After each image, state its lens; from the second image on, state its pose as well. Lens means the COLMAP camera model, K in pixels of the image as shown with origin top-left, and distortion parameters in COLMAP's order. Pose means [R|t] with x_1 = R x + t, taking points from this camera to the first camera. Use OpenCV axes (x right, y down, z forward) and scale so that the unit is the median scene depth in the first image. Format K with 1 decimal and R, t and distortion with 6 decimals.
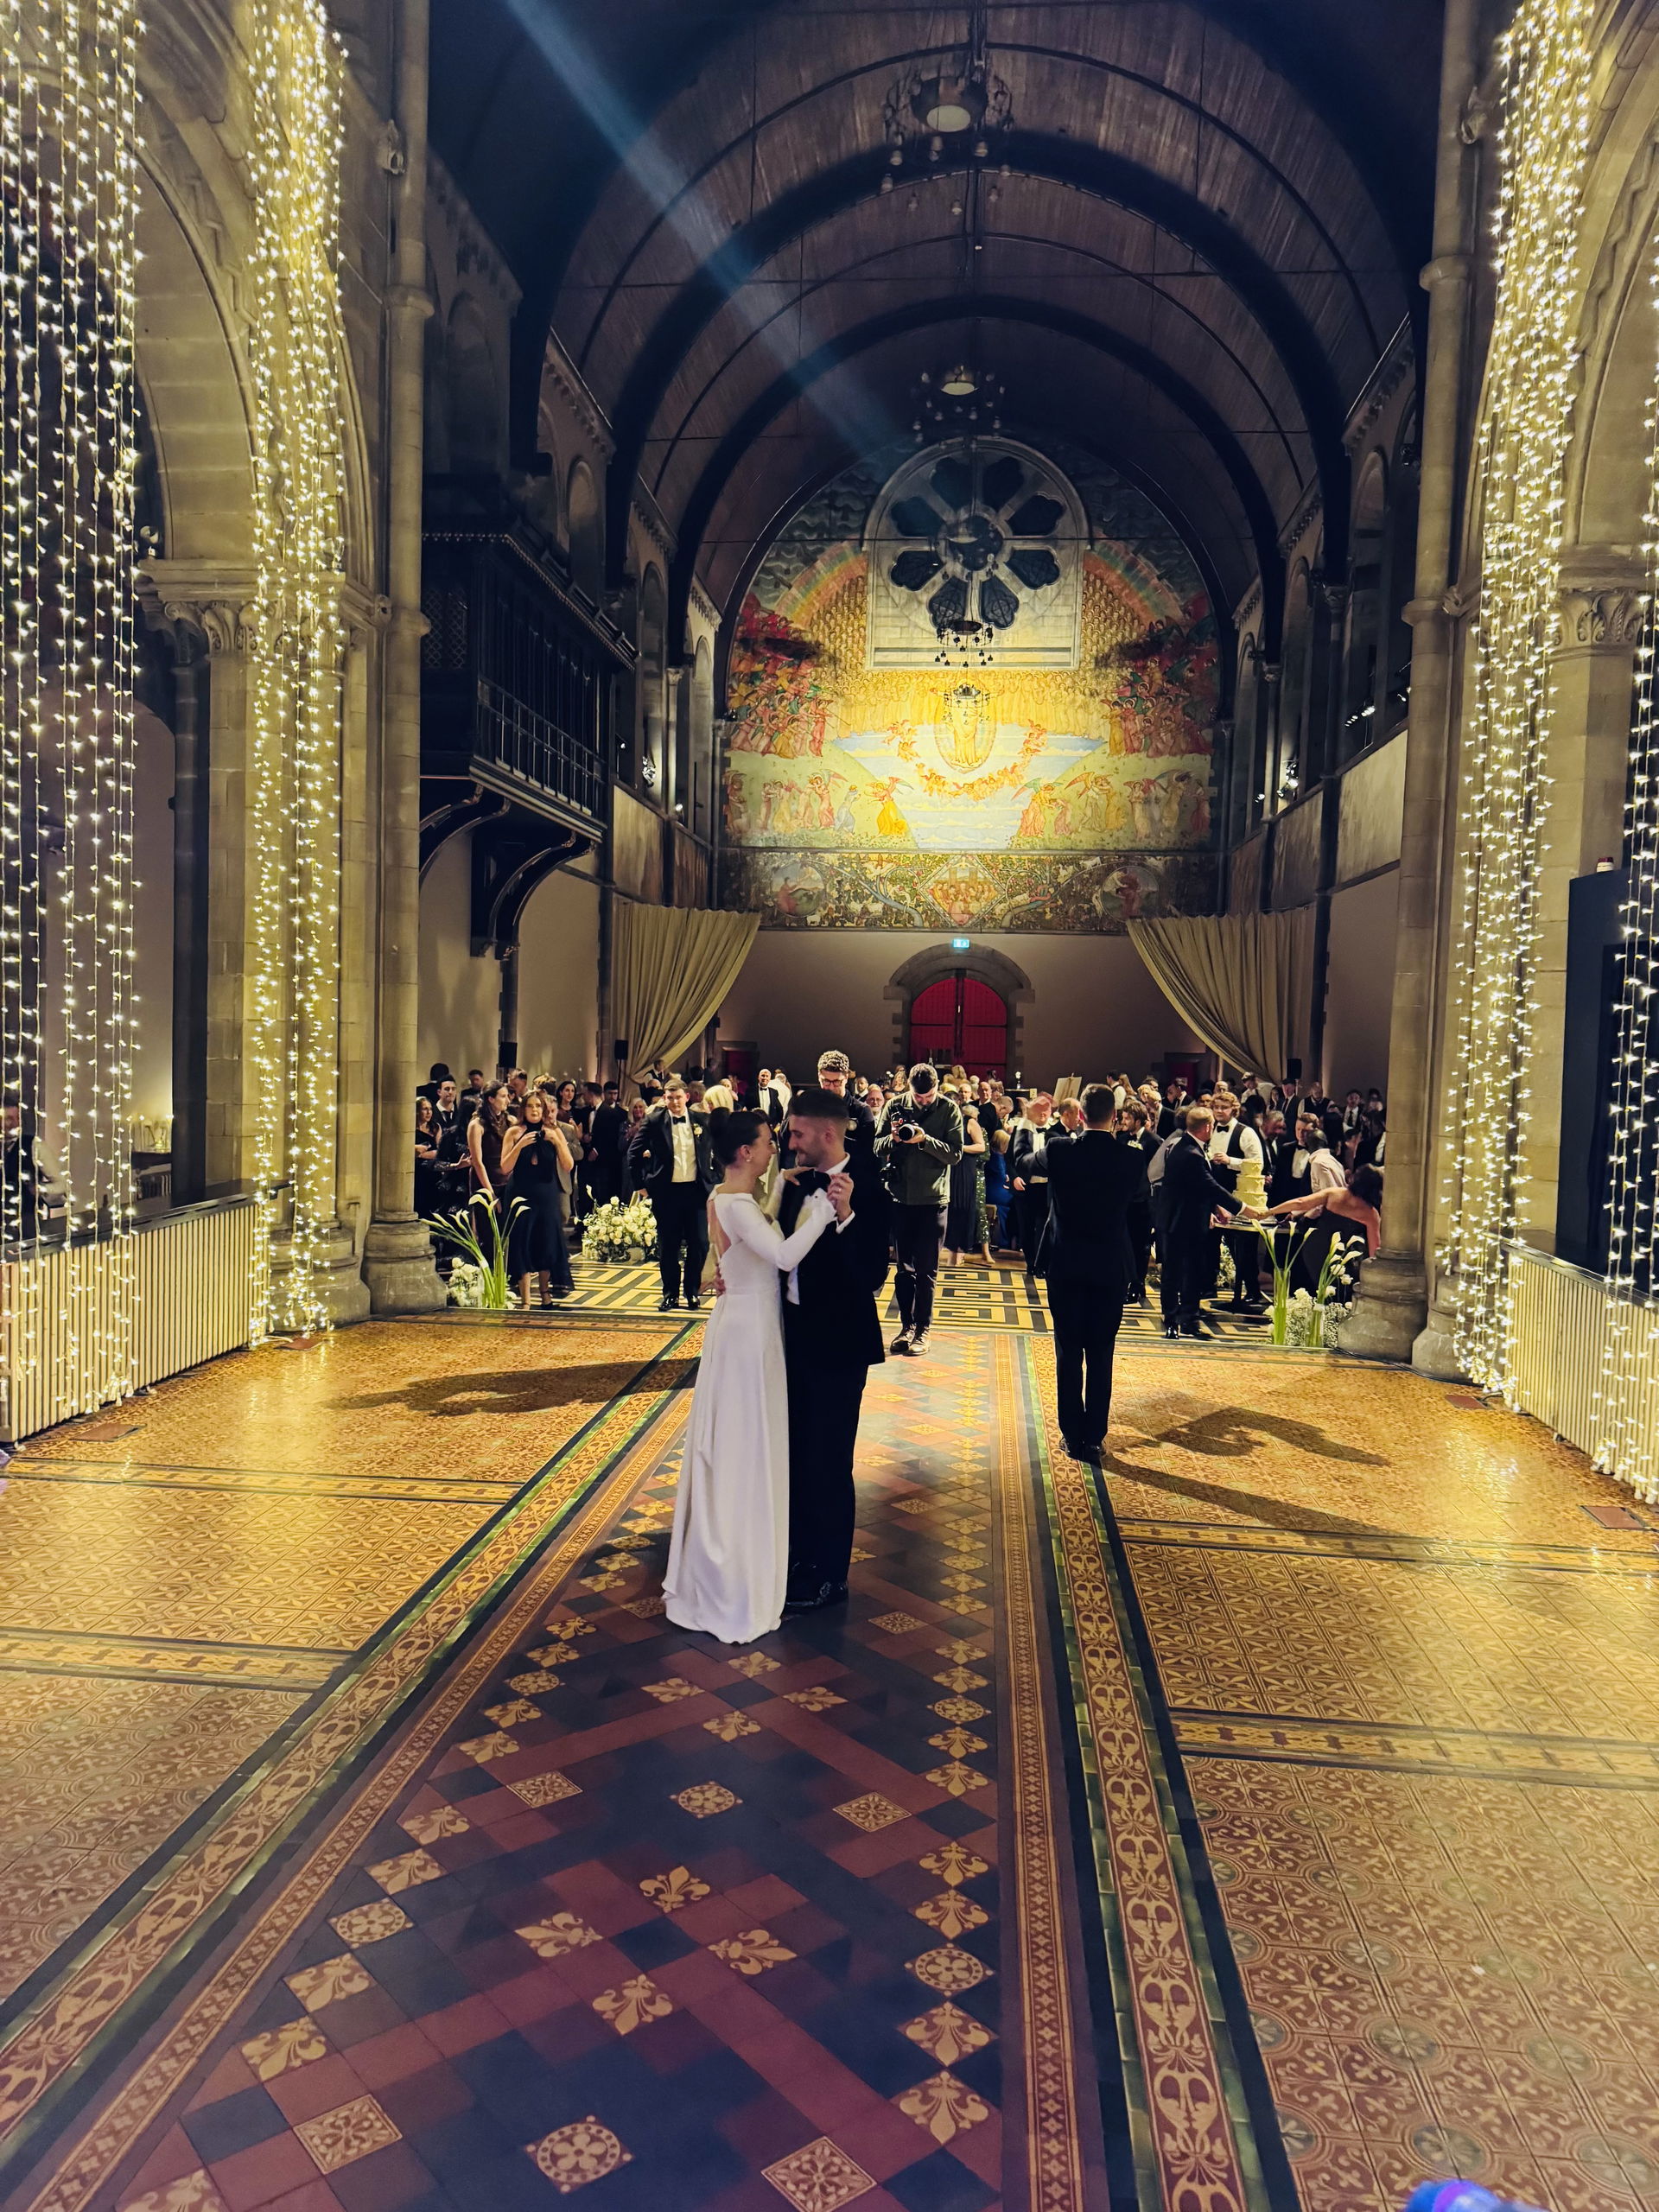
lens RADIAL K [[1548.7, 0, 829.5], [0, 1548.7, 1106.0], [0, 0, 1]] dist [0.041432, -0.032491]
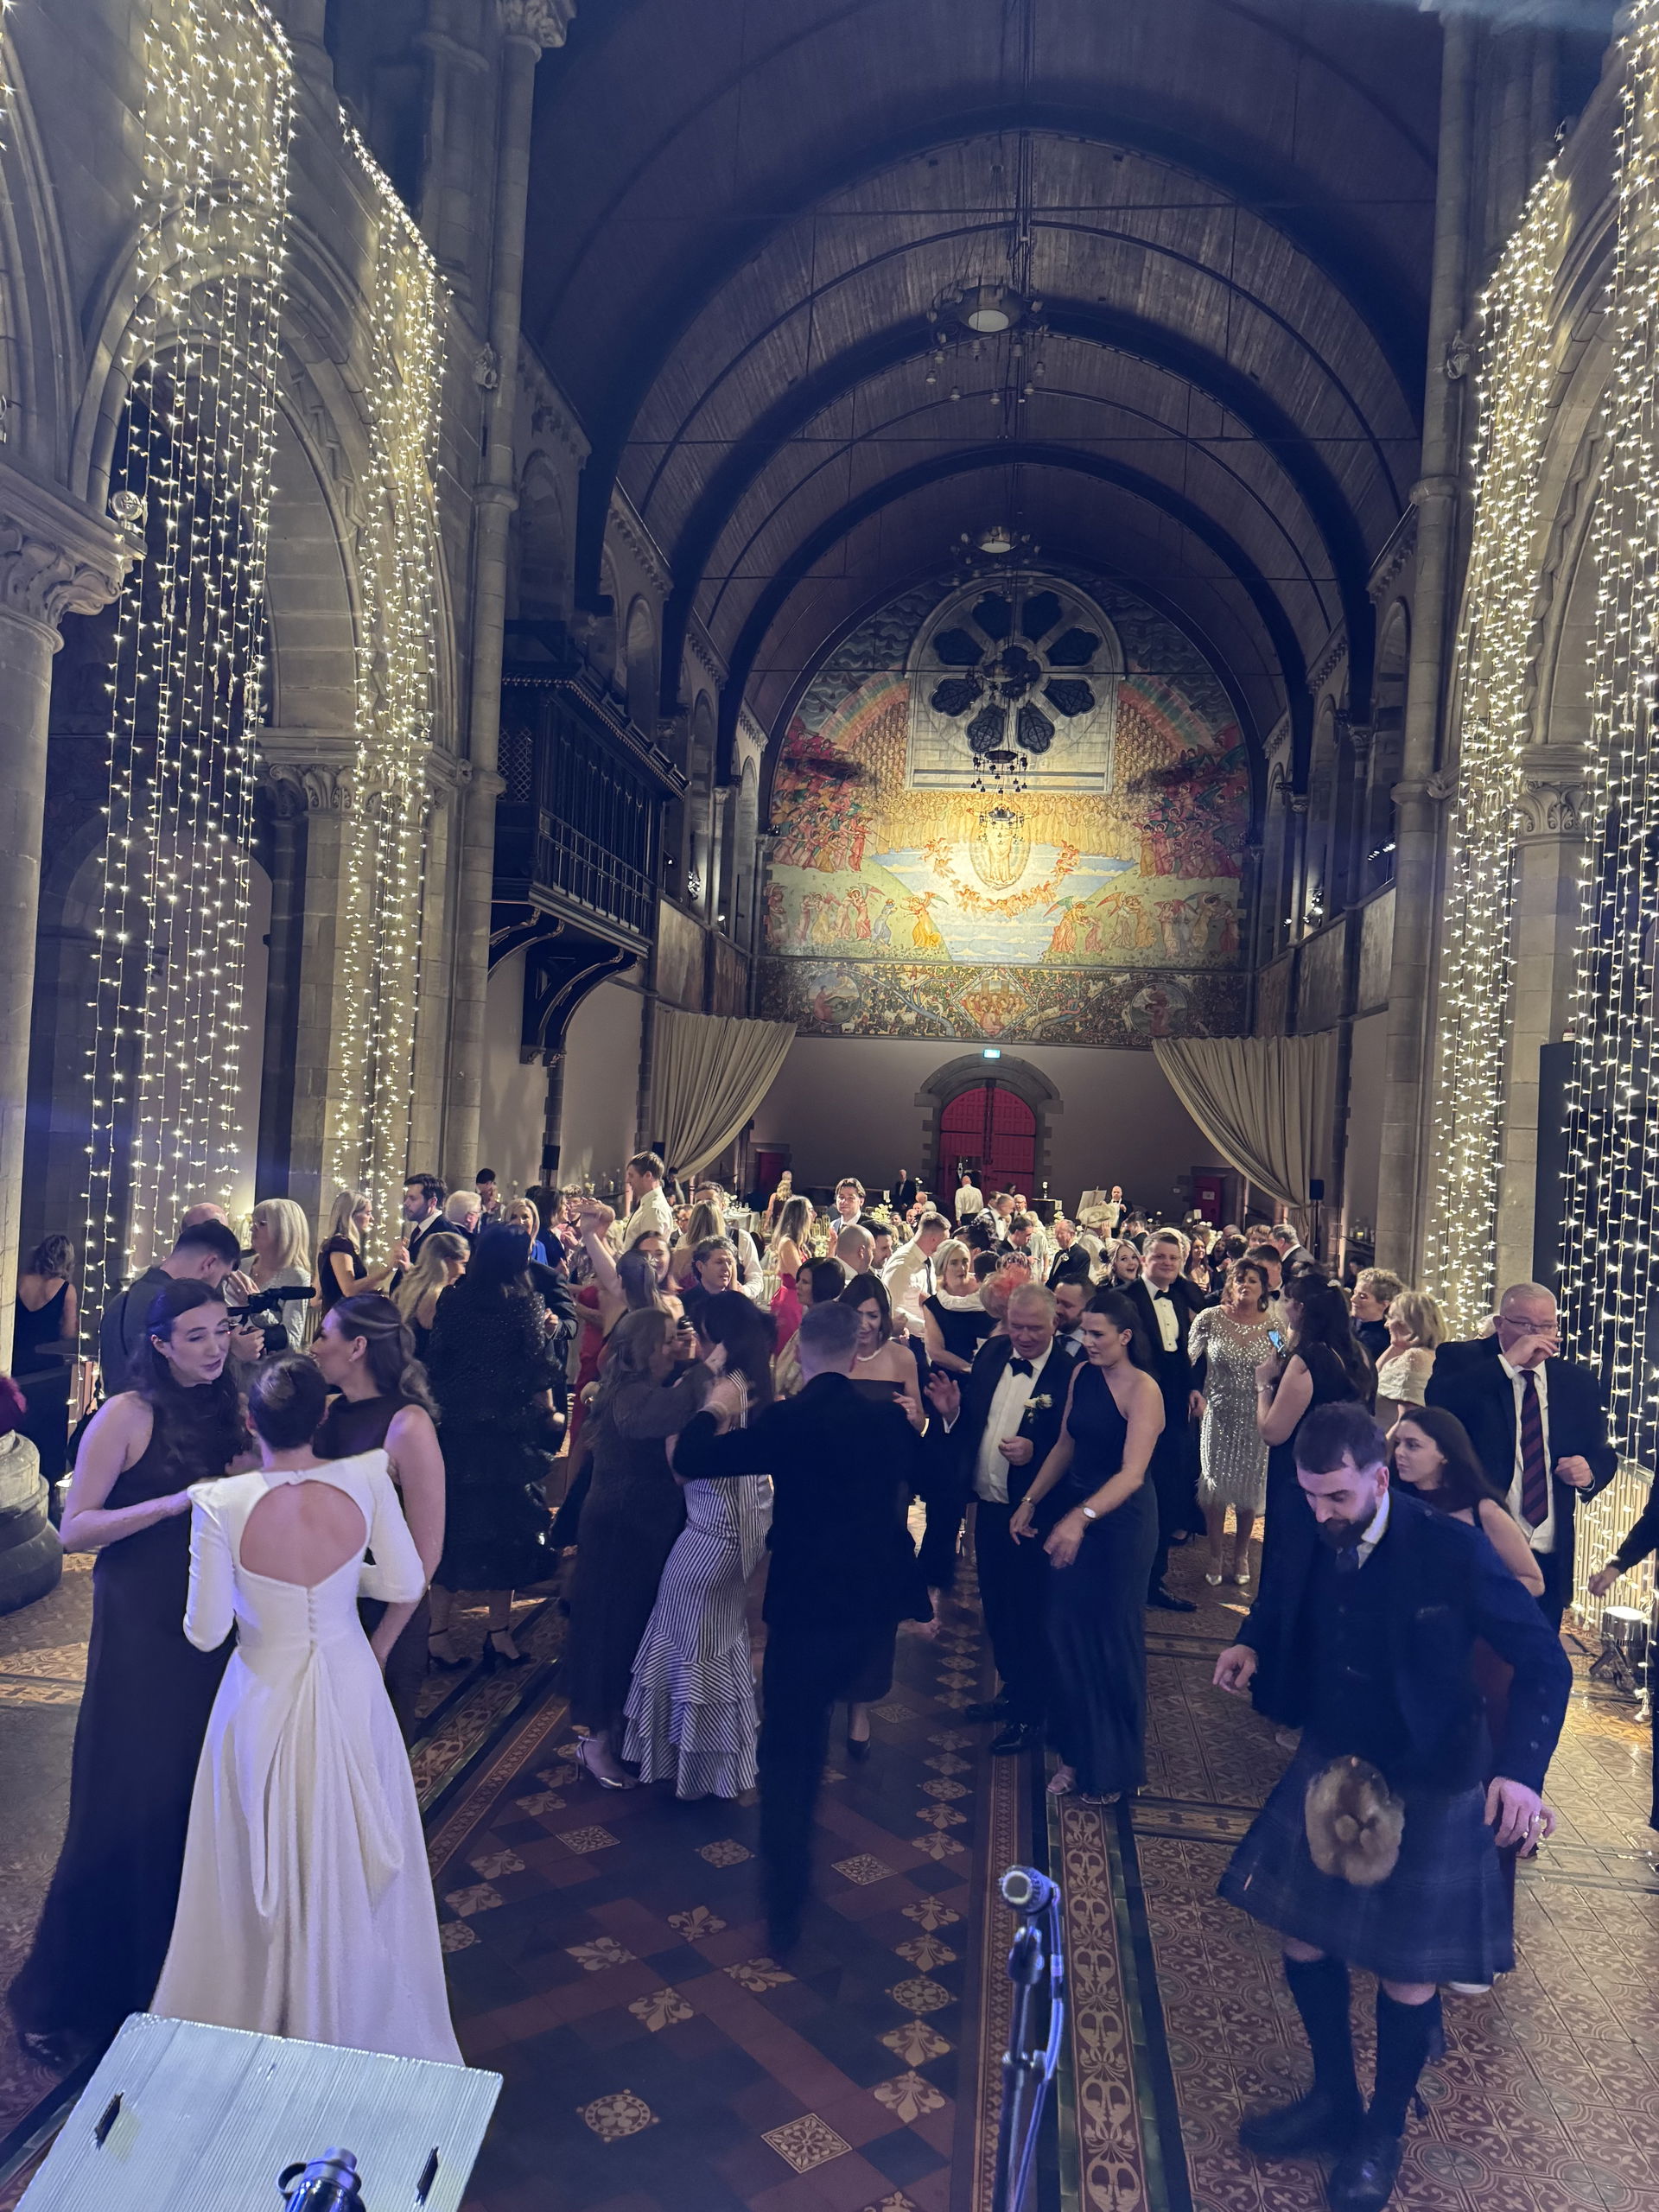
lens RADIAL K [[1553.4, 0, 817.1], [0, 1553.4, 1118.3], [0, 0, 1]] dist [0.052504, -0.045057]
pose [[0.999208, 0.025916, -0.030185, 0.005811], [-0.027463, 0.998268, -0.052021, -0.023423], [0.028784, 0.052809, 0.998190, -0.097860]]
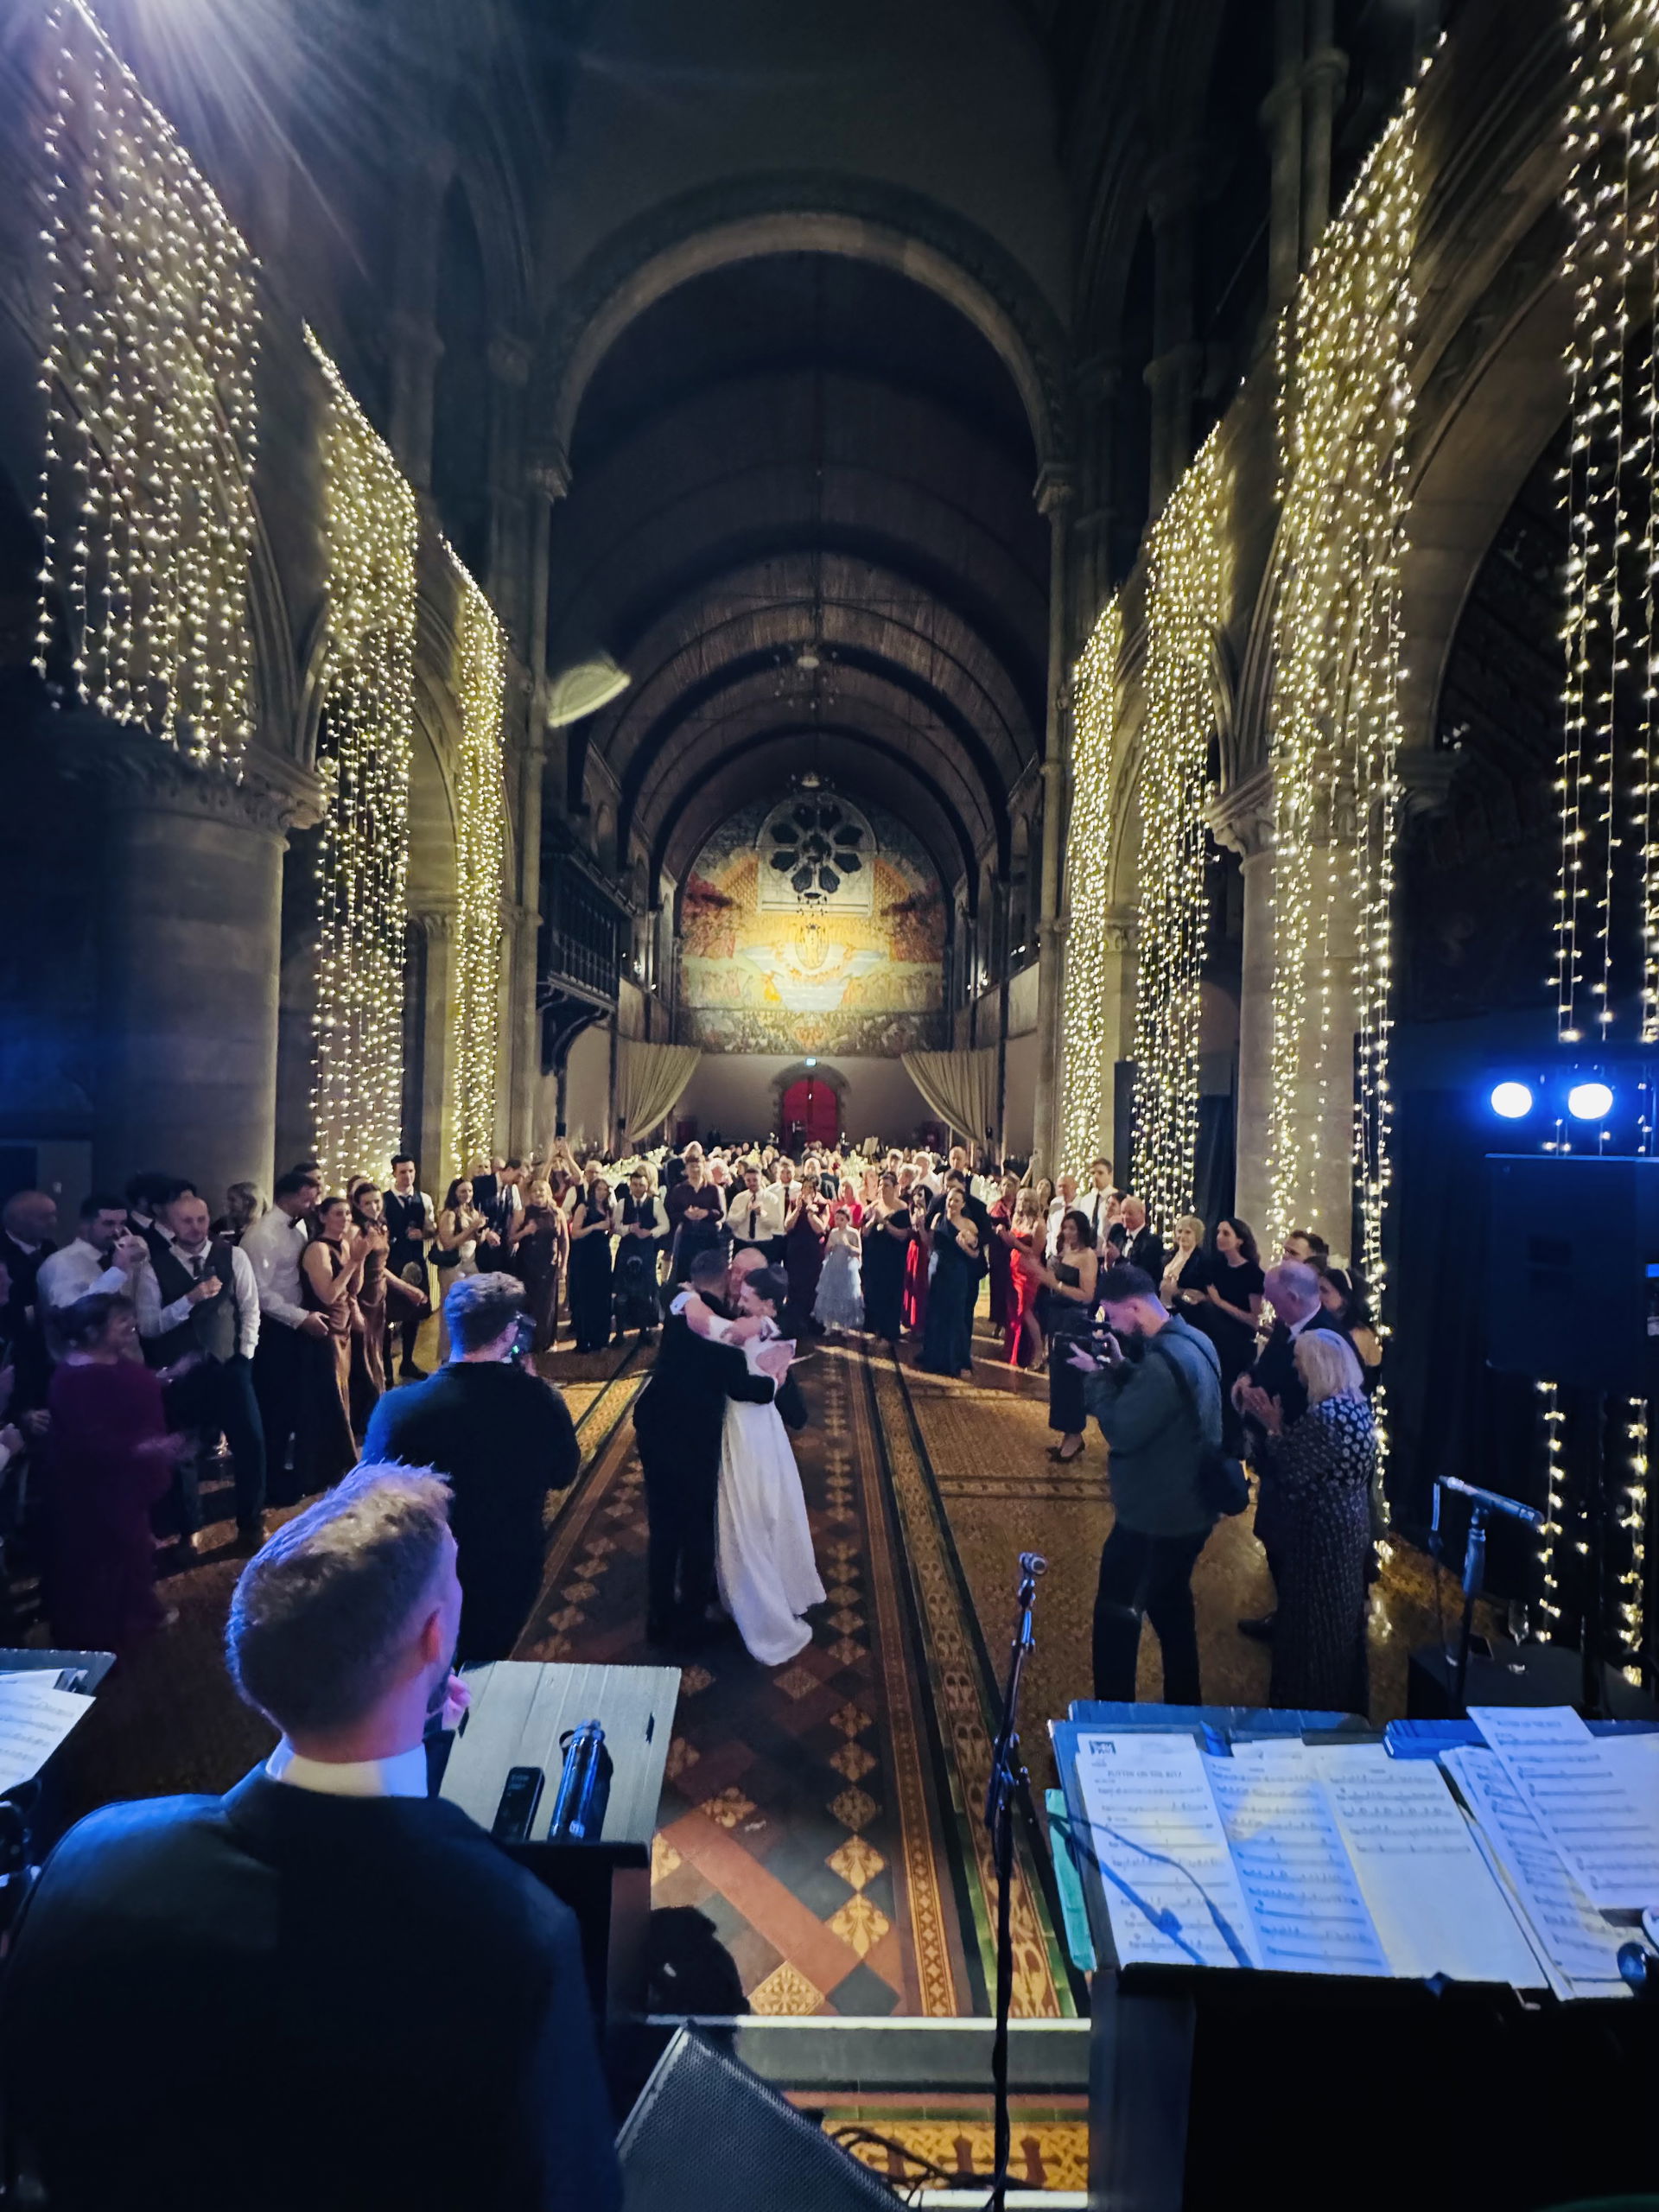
lens RADIAL K [[879.8, 0, 829.5], [0, 879.8, 1106.0], [0, 0, 1]] dist [-0.000606, 0.006350]
pose [[0.993655, -0.001821, 0.112457, -0.033428], [0.006425, 0.999155, -0.040592, -0.041092], [-0.112288, 0.041056, 0.992827, -0.113695]]
